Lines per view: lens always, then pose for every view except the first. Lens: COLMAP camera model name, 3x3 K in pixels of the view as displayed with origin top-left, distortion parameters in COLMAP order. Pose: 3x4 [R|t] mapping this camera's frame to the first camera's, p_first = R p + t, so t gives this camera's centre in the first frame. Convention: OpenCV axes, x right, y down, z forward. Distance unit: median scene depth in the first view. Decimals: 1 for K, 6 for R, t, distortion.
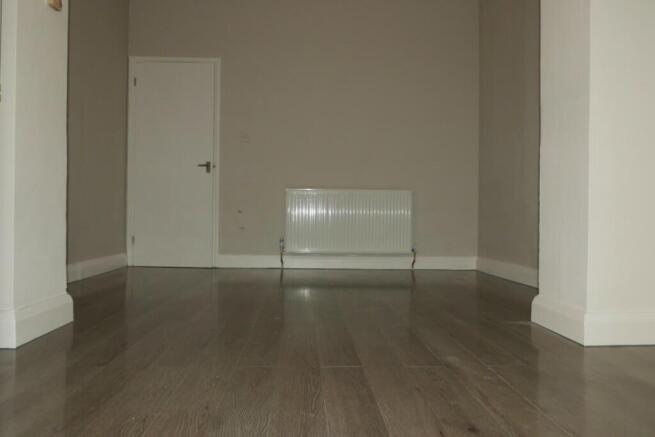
lens RADIAL K [[462.9, 0, 330.5], [0, 462.9, 218.1], [0, 0, 1]] dist [-0.011603, 0.000315]
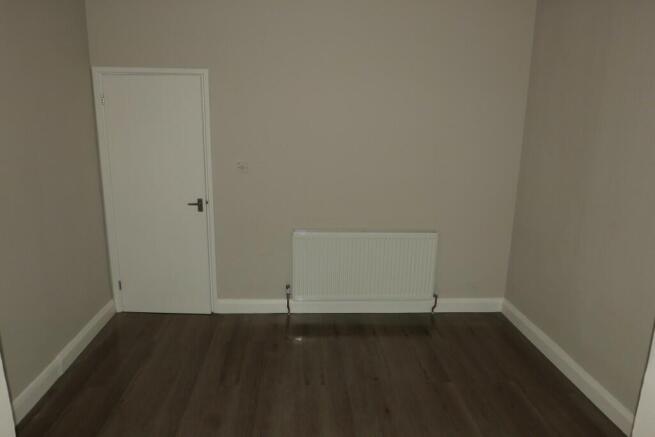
lens RADIAL K [[462.9, 0, 330.5], [0, 462.9, 218.1], [0, 0, 1]] dist [-0.011603, 0.000315]
pose [[0.999912, 0.007218, 0.011143, -0.034766], [-0.009696, 0.970356, 0.241486, -0.293028], [-0.009069, -0.241573, 0.970340, 0.168640]]
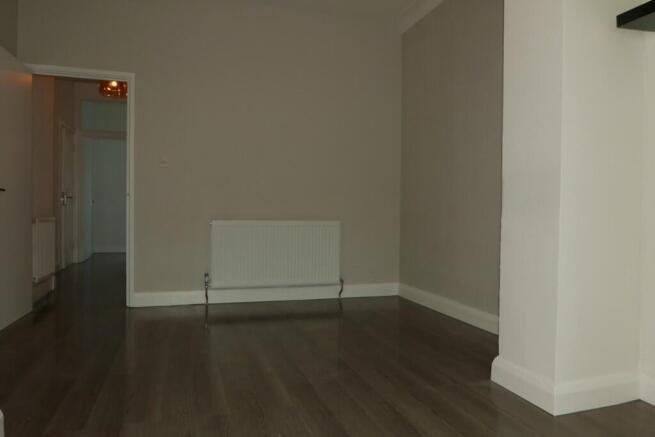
lens RADIAL K [[462.9, 0, 330.5], [0, 462.9, 218.1], [0, 0, 1]] dist [-0.011603, 0.000315]
pose [[0.966071, -0.003323, 0.258257, -0.103977], [-0.004360, 0.999565, 0.029168, -0.094429], [-0.258241, -0.029304, 0.965636, 0.036718]]
